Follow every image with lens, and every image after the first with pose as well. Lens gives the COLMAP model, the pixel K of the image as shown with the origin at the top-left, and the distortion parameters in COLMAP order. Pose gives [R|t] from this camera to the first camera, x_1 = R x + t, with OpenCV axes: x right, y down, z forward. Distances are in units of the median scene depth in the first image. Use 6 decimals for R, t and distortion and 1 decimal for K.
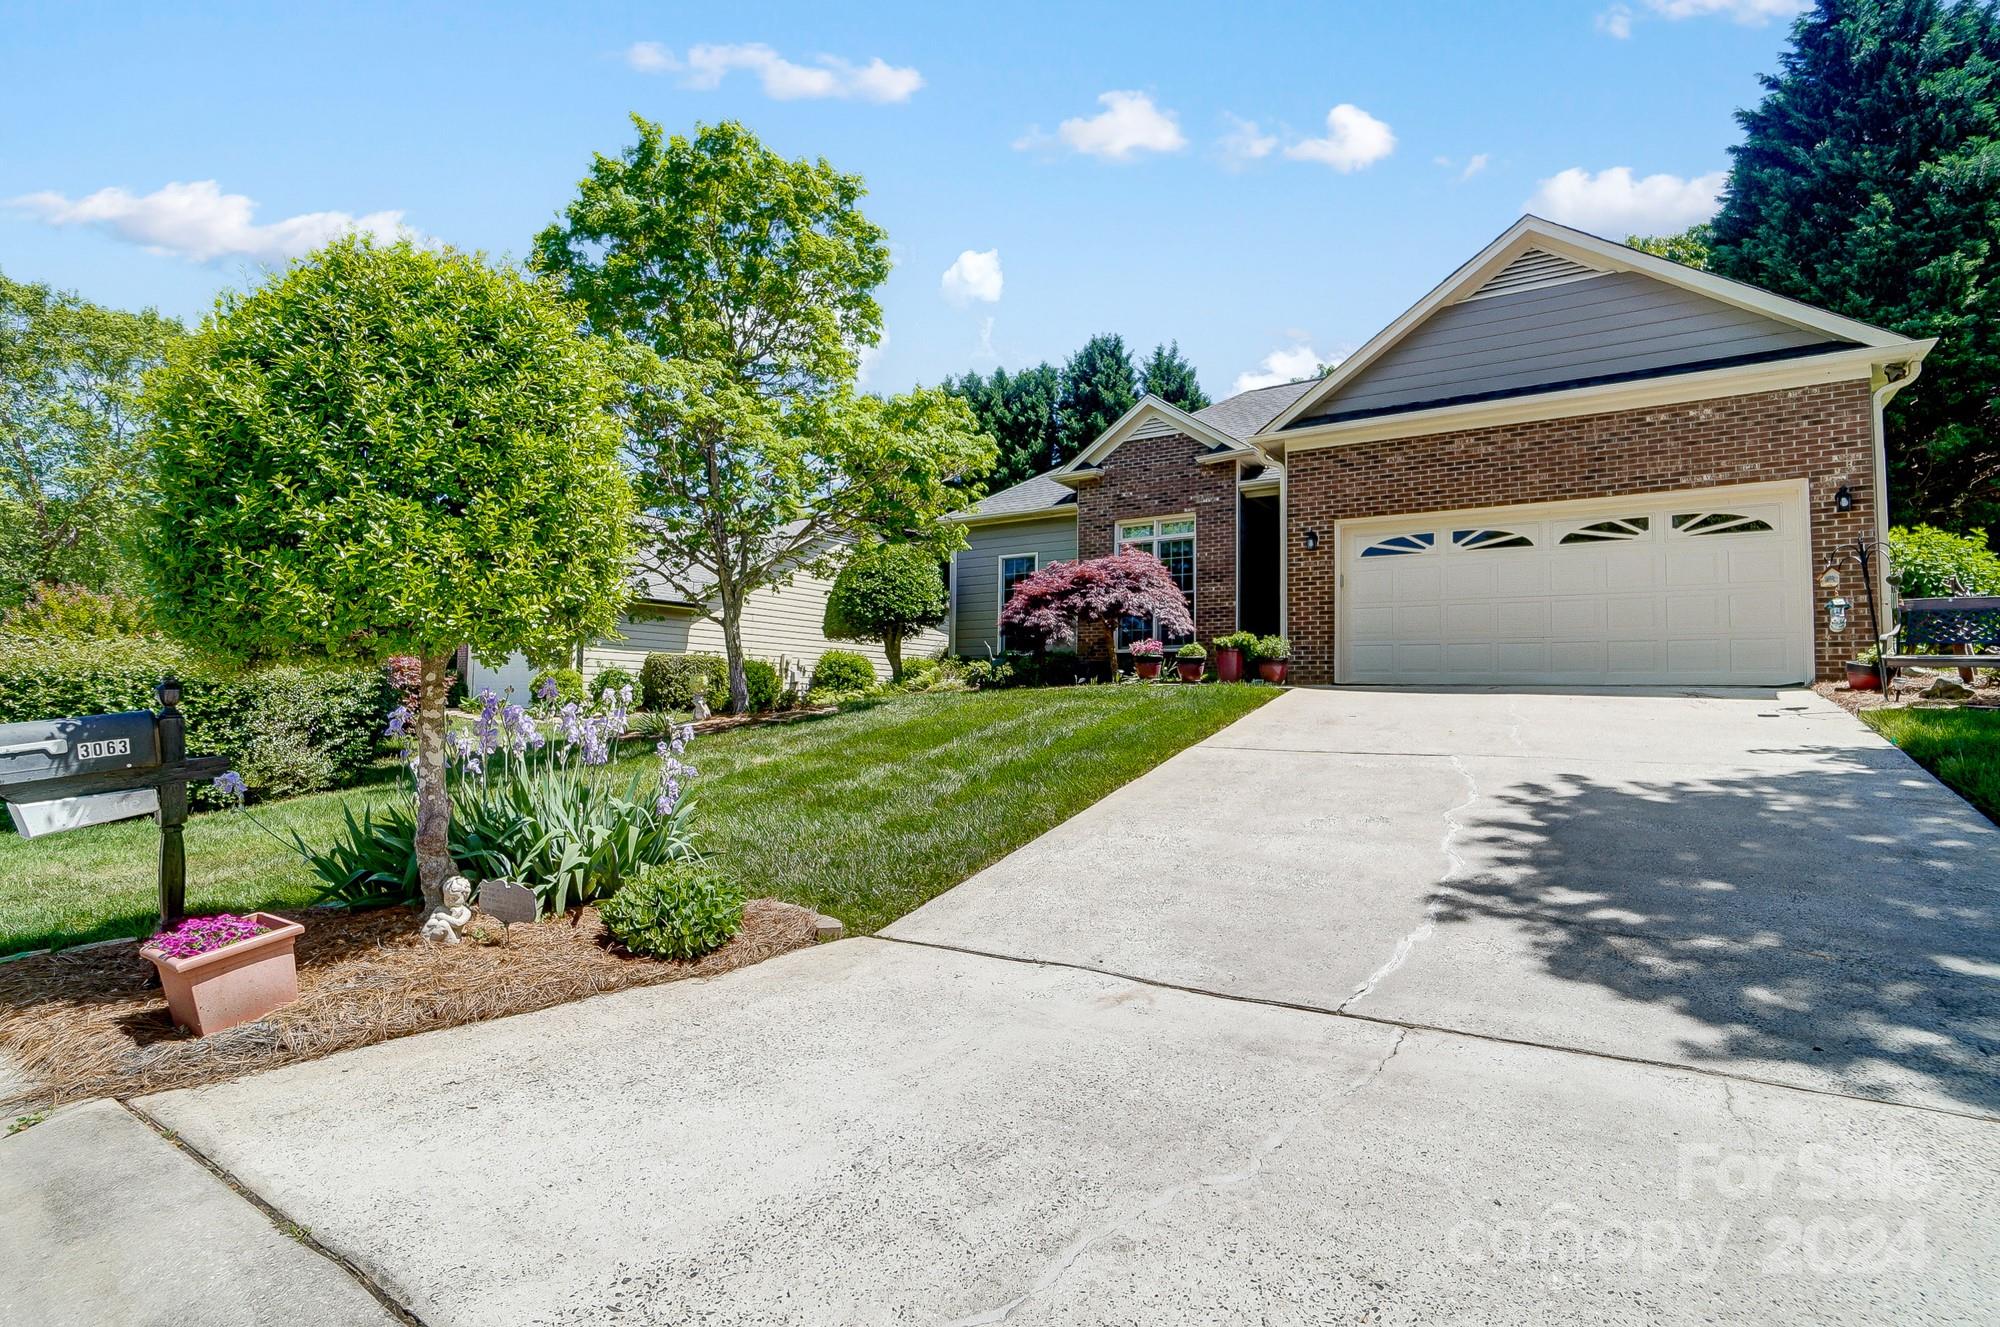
lens RADIAL K [[919.3, 0, 1005.2], [0, 919.3, 624.3], [0, 0, 1]] dist [-0.069141, 0.020063]
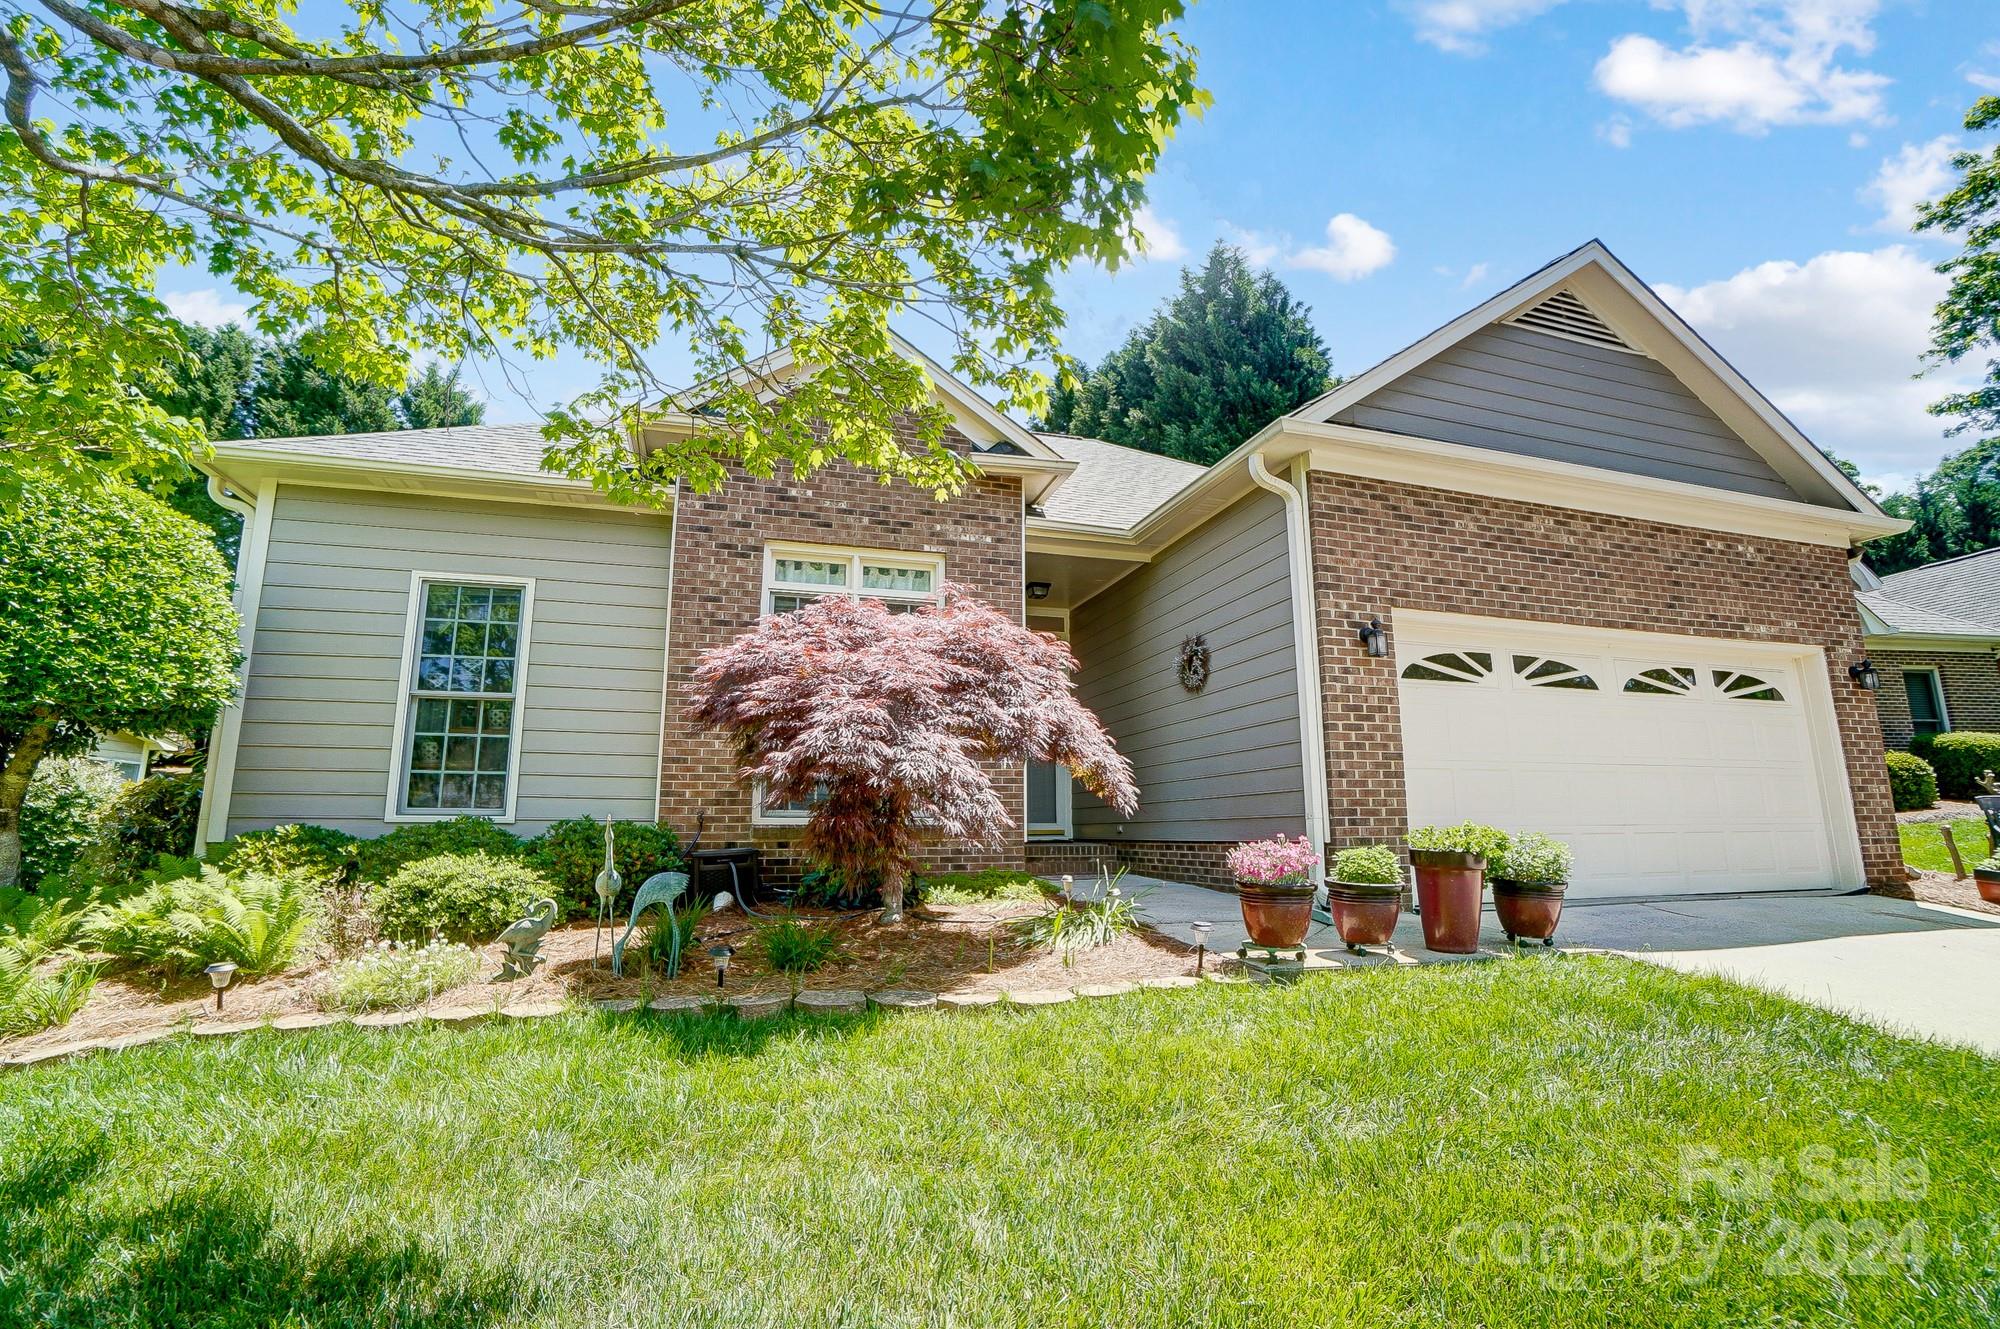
lens RADIAL K [[881.7, 0, 996.8], [0, 881.7, 666.0], [0, 0, 1]] dist [-0.064235, 0.023769]
pose [[0.633197, 0.121210, 0.764441, -0.200031], [-0.053833, 0.992167, -0.112728, -0.005898], [-0.772116, 0.030227, 0.634762, 0.873100]]
